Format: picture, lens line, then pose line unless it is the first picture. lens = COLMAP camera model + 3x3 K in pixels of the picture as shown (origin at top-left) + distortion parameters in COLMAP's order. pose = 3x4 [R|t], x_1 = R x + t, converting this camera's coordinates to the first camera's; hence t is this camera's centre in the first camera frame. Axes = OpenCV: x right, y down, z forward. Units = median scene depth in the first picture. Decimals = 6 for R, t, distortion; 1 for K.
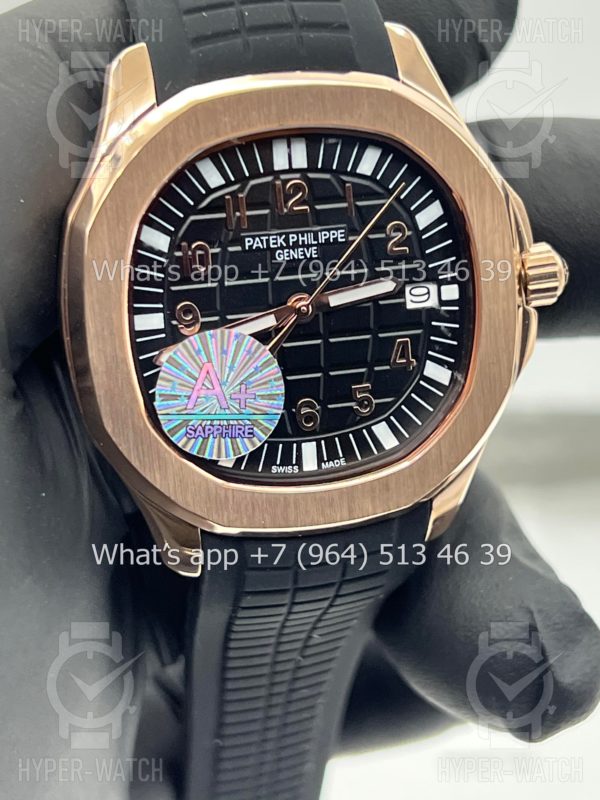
lens RADIAL K [[1985.8, 0, 300.0], [0, 1985.8, 400.0], [0, 0, 1]] dist [0.033269, -0.112877]
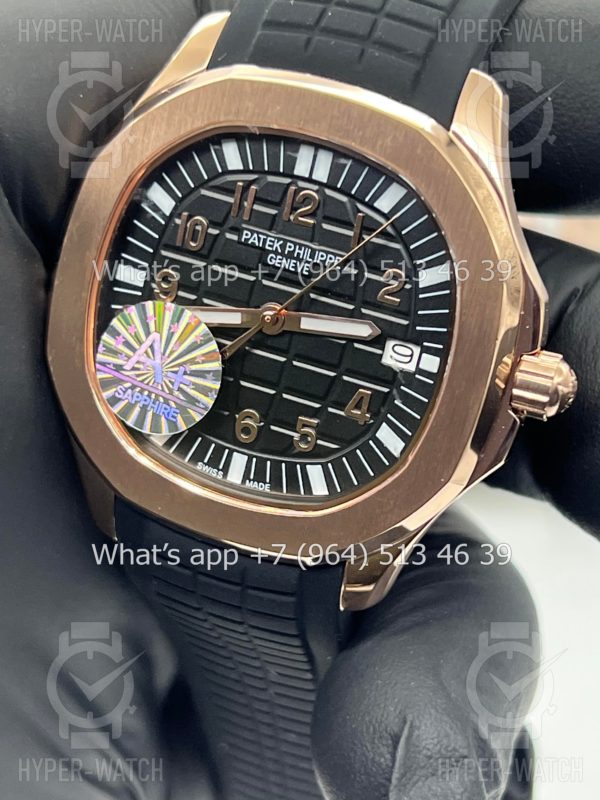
lens RADIAL K [[1985.8, 0, 300.0], [0, 1985.8, 400.0], [0, 0, 1]] dist [0.033269, -0.112877]
pose [[0.814062, 0.360250, -0.455547, 0.465136], [-0.379478, 0.923718, 0.052357, -0.065345], [0.439659, 0.130248, 0.888671, 0.156681]]
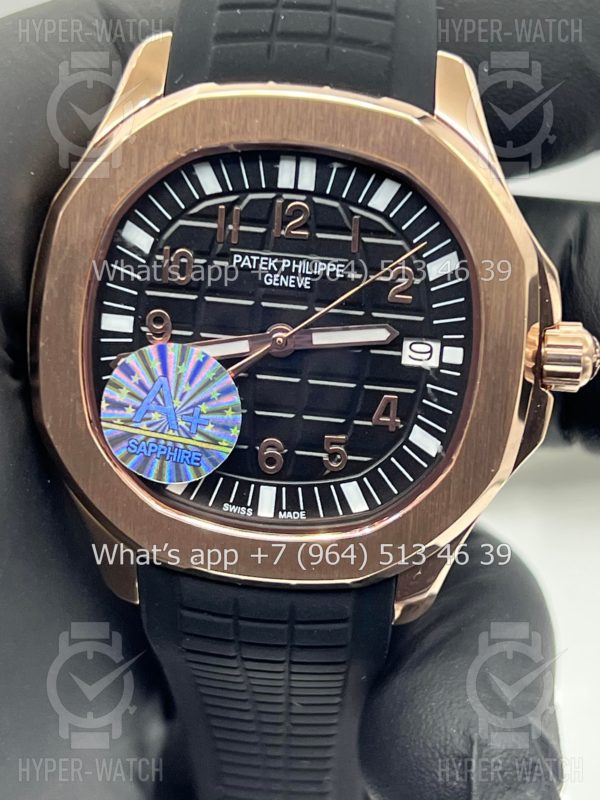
lens RADIAL K [[1985.8, 0, 300.0], [0, 1985.8, 400.0], [0, 0, 1]] dist [0.033269, -0.112877]
pose [[0.945027, 0.191562, -0.265005, 0.258635], [-0.202046, 0.979295, -0.012617, -0.009232], [0.257101, 0.065467, 0.964165, 0.117635]]
